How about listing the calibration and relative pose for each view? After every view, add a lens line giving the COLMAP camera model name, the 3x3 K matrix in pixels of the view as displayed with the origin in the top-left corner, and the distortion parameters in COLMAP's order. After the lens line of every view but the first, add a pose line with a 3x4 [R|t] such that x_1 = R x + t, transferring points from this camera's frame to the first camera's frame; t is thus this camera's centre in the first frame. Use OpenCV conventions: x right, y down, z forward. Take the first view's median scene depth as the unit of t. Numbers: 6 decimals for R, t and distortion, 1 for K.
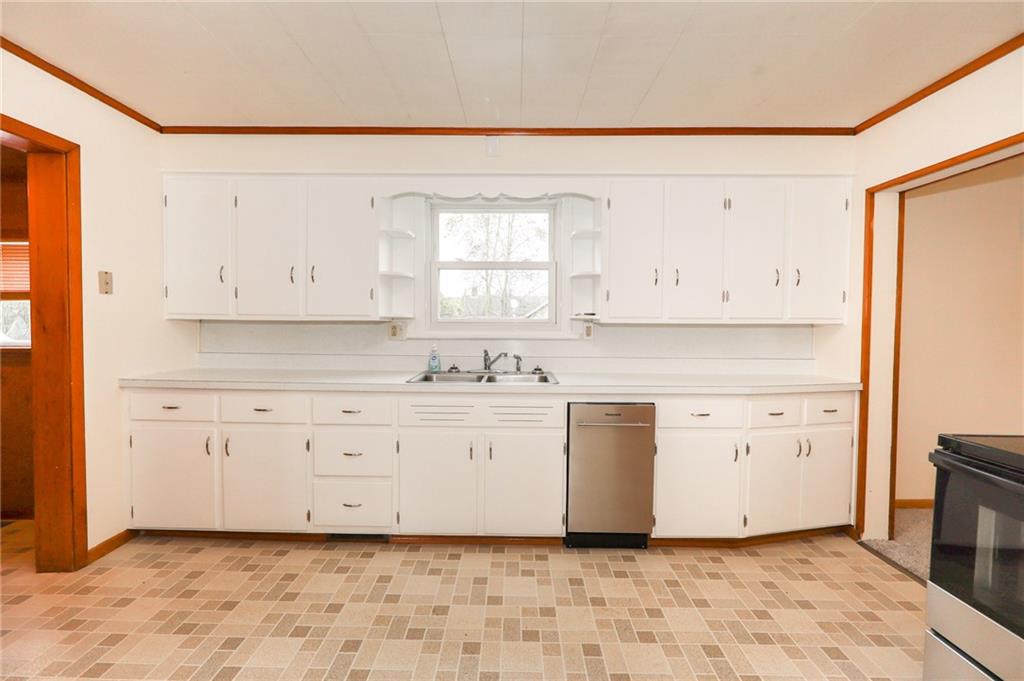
lens RADIAL K [[469.2, 0, 505.5], [0, 469.2, 338.7], [0, 0, 1]] dist [-0.008786, 0.001519]
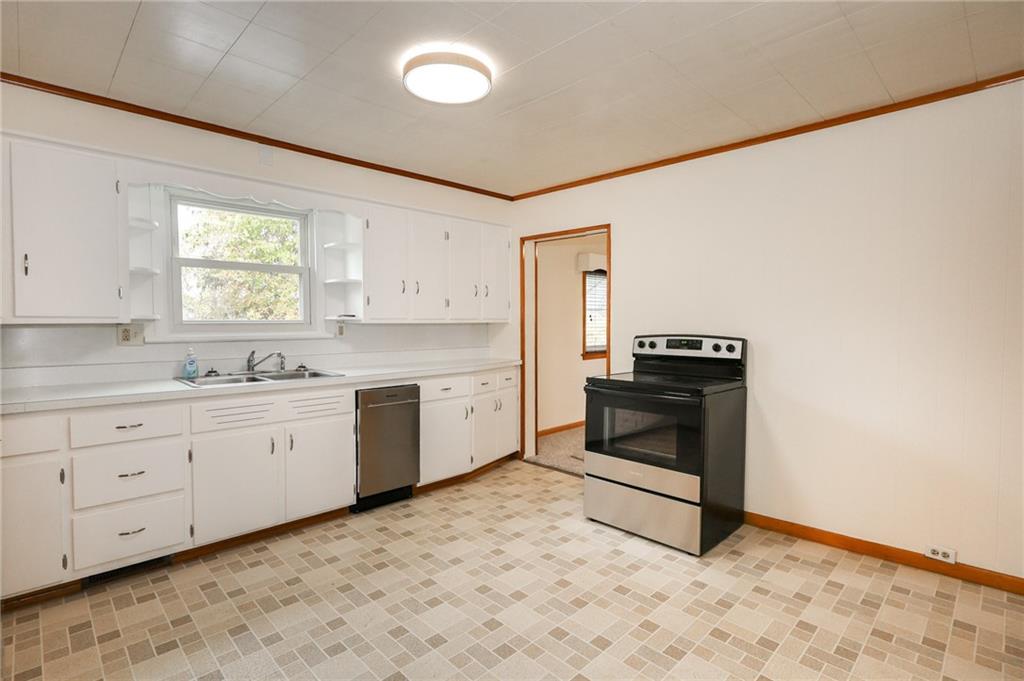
lens RADIAL K [[469.2, 0, 520.0], [0, 469.2, 339.3], [0, 0, 1]] dist [-0.008786, 0.001519]
pose [[0.707681, -0.032098, 0.705802, -0.389702], [0.029554, 0.999438, 0.015820, -0.000458], [-0.705913, 0.009664, 0.708232, -0.134185]]
